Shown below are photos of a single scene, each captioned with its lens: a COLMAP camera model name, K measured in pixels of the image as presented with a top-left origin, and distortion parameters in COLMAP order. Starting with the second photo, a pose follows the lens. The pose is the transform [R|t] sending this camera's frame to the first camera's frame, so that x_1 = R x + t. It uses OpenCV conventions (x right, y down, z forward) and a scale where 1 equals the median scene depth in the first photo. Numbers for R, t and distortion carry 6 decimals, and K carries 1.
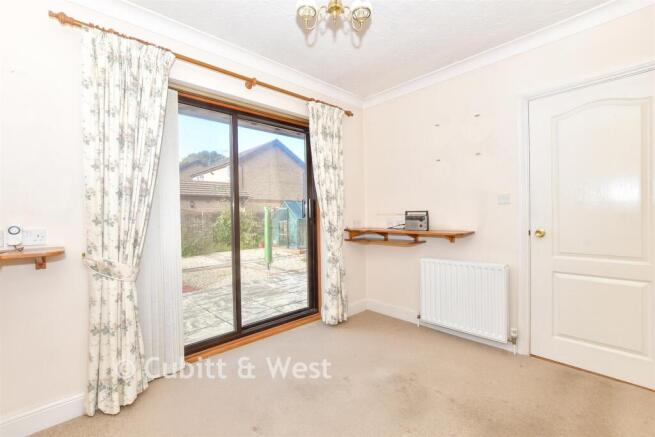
lens RADIAL K [[294.5, 0, 326.8], [0, 294.5, 216.5], [0, 0, 1]] dist [0.000315, 0.000034]
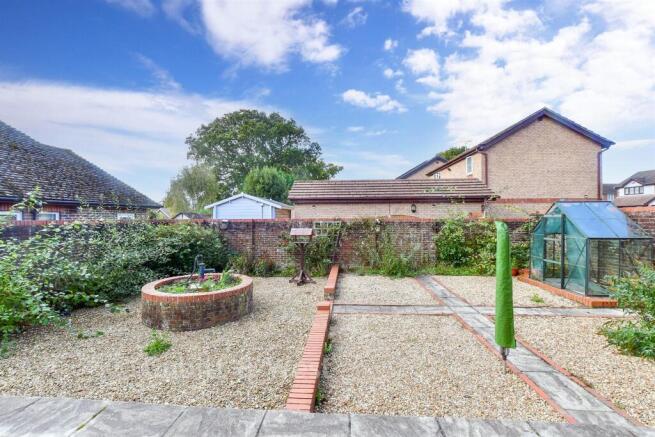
lens RADIAL K [[294.5, 0, 323.7], [0, 294.5, 216.4], [0, 0, 1]] dist [0.000315, 0.000034]
pose [[0.683116, 0.017023, -0.730111, -0.035079], [-0.015756, 0.999839, 0.008571, -0.023683], [0.730140, 0.005649, 0.683274, 0.278733]]
